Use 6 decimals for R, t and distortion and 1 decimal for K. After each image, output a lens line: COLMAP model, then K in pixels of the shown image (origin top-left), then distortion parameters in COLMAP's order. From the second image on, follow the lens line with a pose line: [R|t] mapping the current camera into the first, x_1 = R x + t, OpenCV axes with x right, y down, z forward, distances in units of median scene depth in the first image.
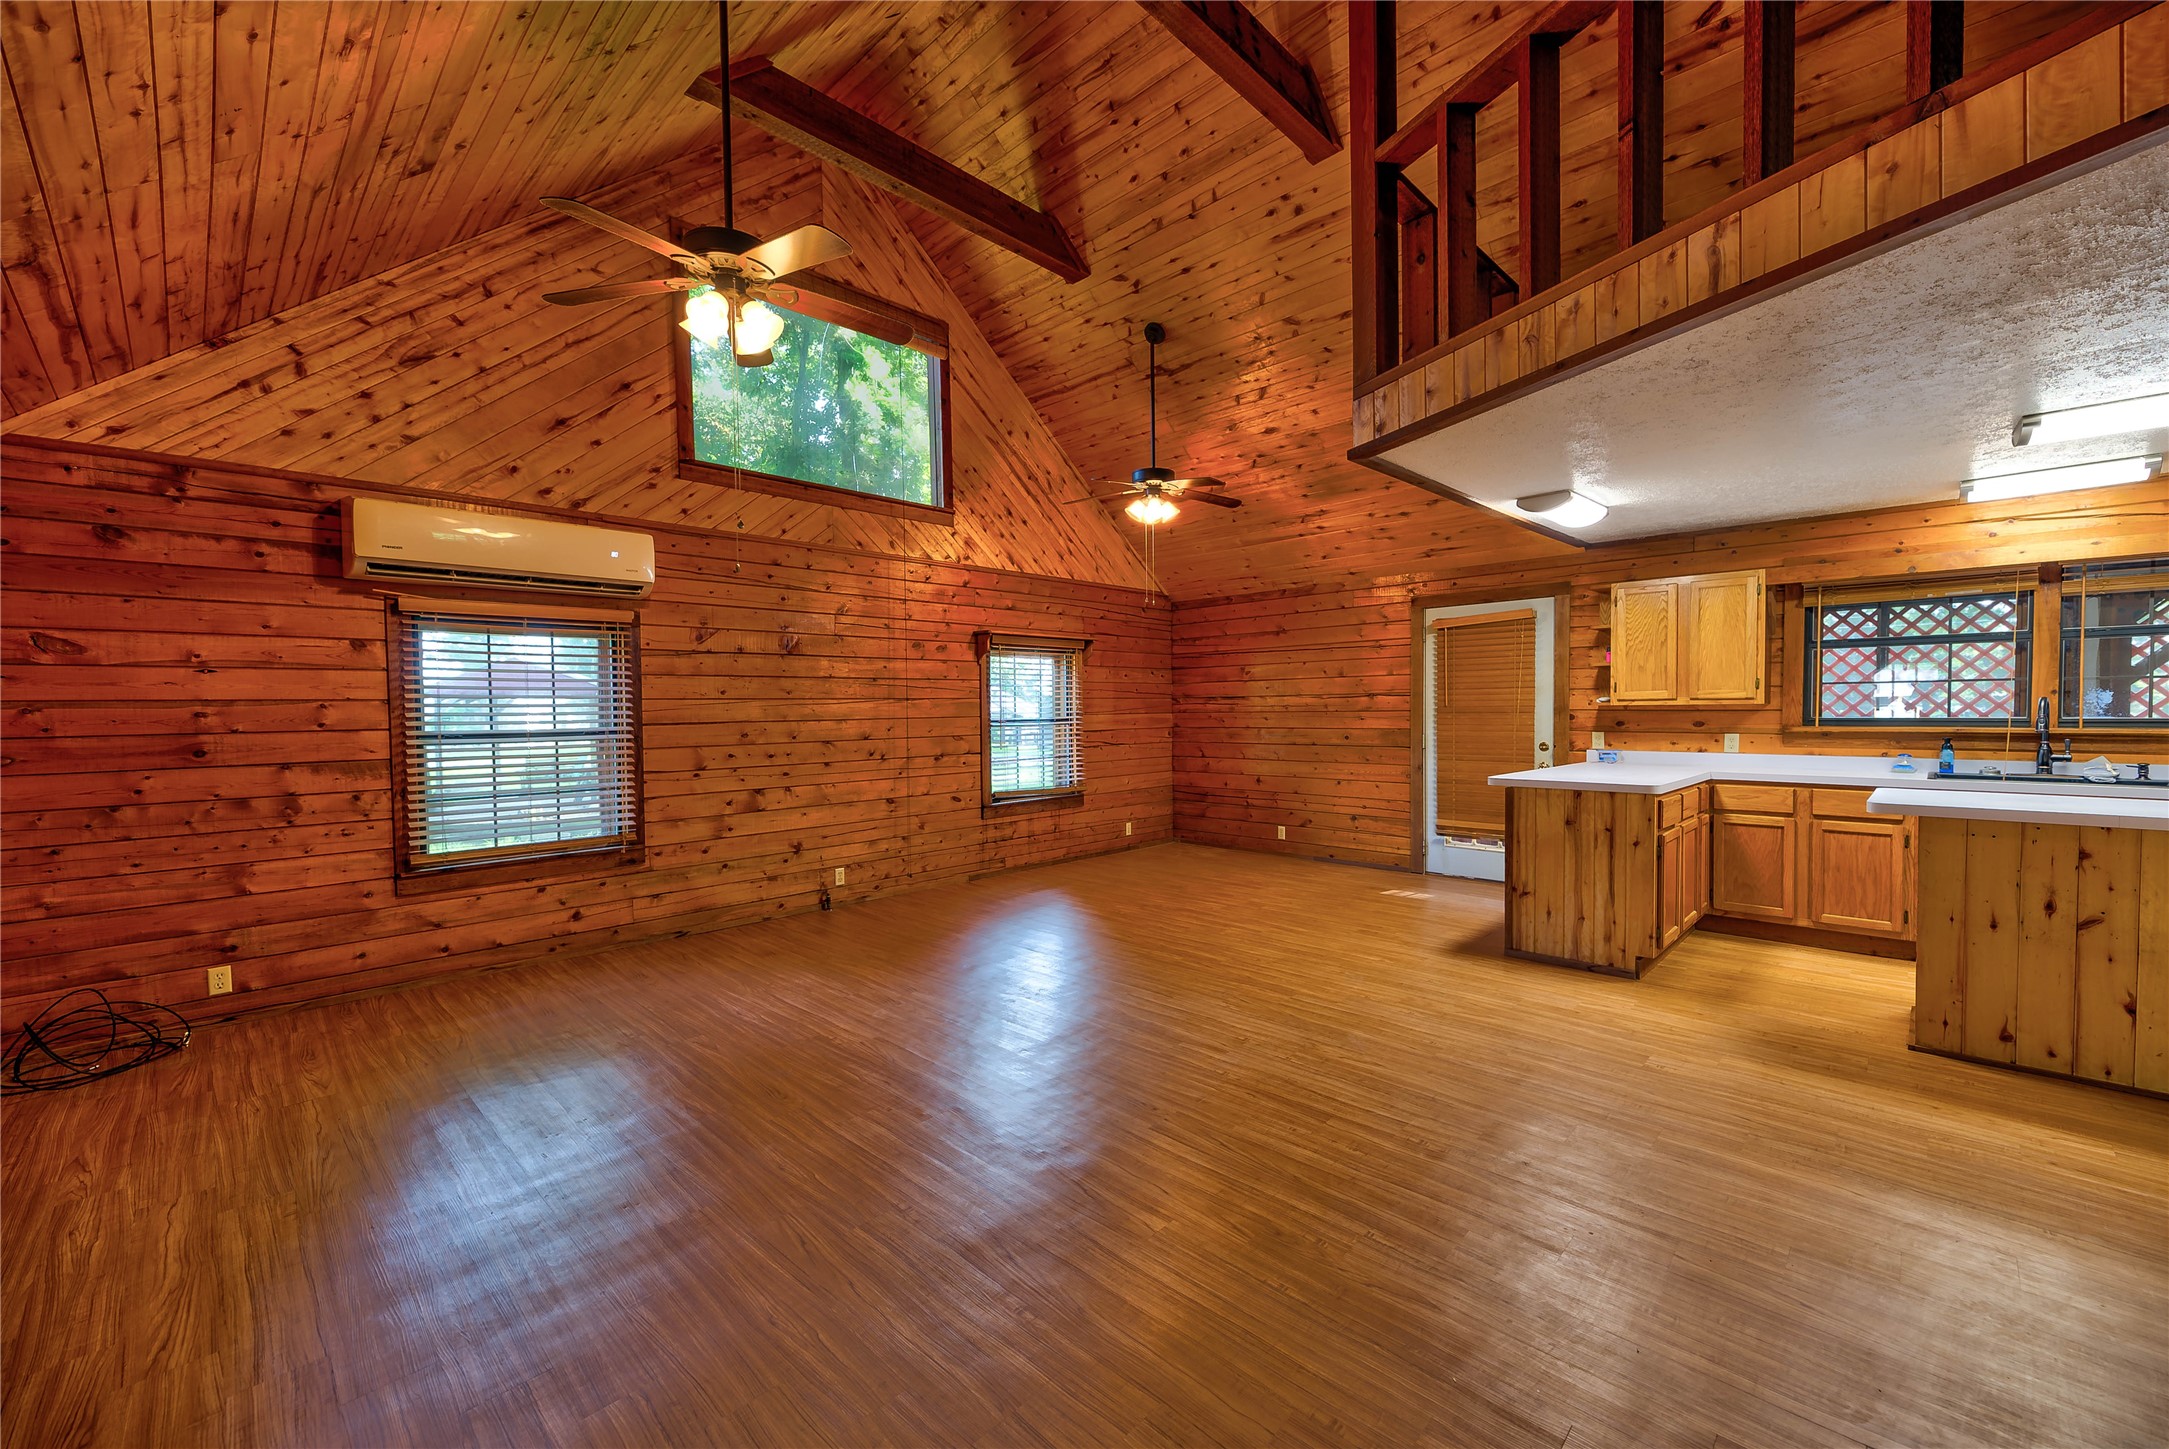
lens RADIAL K [[862.1, 0, 1097.9], [0, 862.1, 730.6], [0, 0, 1]] dist [0.008355, 0.000024]
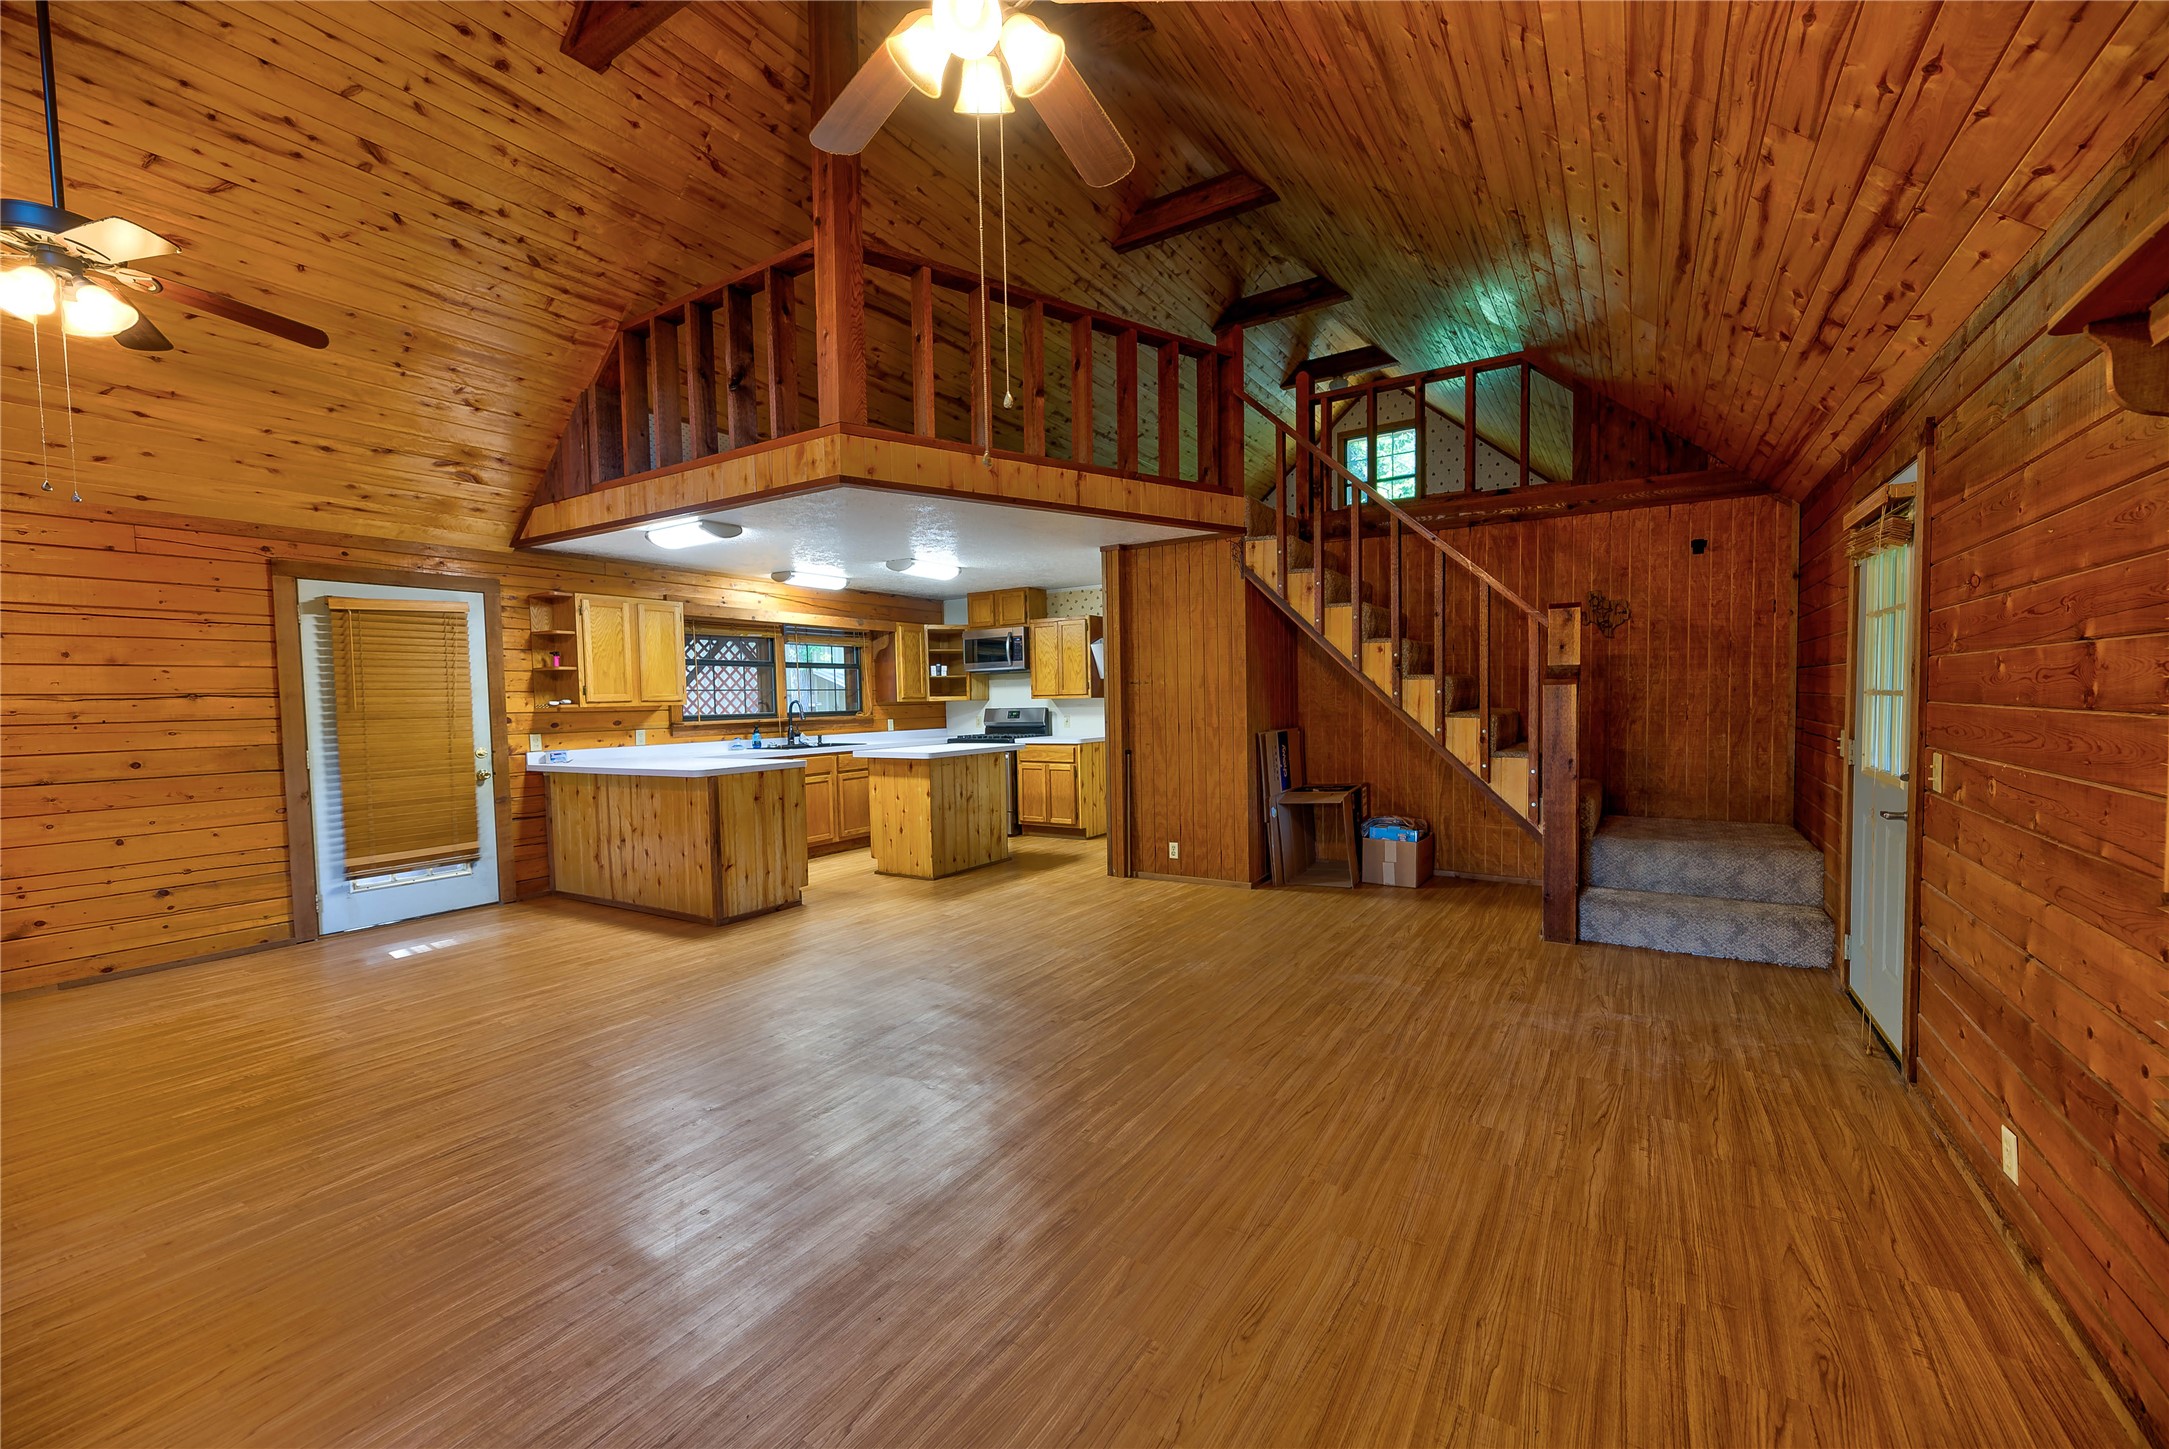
lens RADIAL K [[862.1, 0, 1098.3], [0, 862.1, 730.8], [0, 0, 1]] dist [0.008355, 0.000024]
pose [[-0.206227, -0.026007, 0.978158, -0.614693], [0.047002, 0.998230, 0.036450, -0.009399], [-0.977375, 0.053493, -0.204640, 0.628401]]
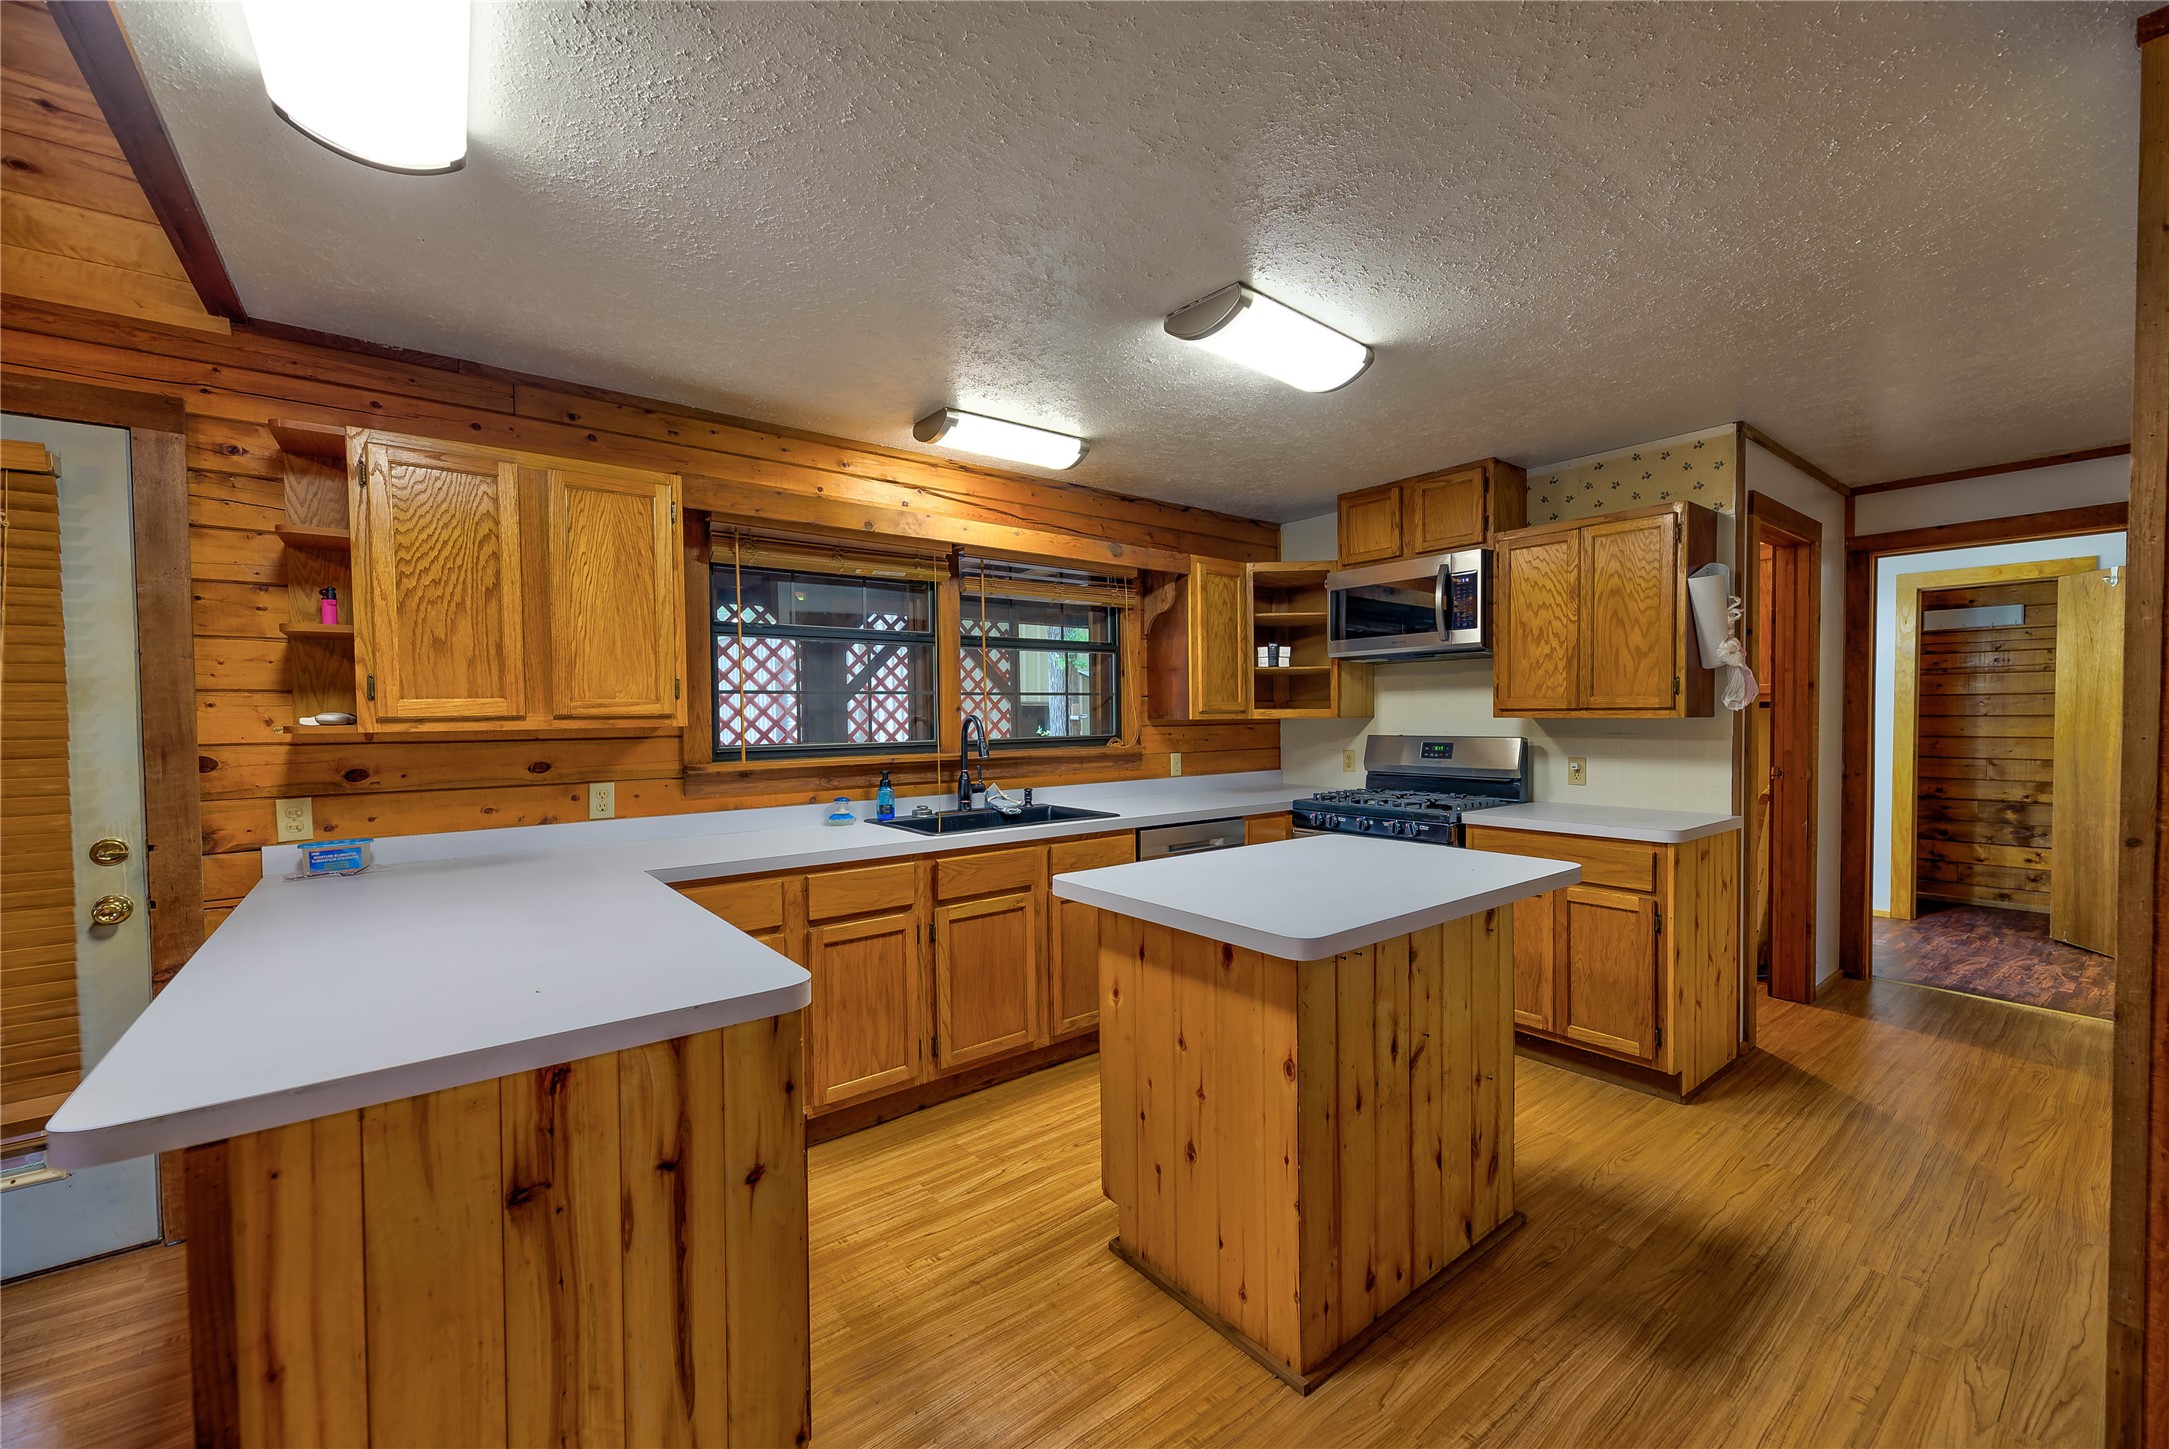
lens RADIAL K [[862.1, 0, 1097.2], [0, 862.1, 733.4], [0, 0, 1]] dist [0.008355, 0.000024]
pose [[0.129520, -0.020048, 0.991374, 0.254154], [0.033699, 0.999307, 0.015806, -0.025002], [-0.991004, 0.031361, 0.130106, 0.644257]]
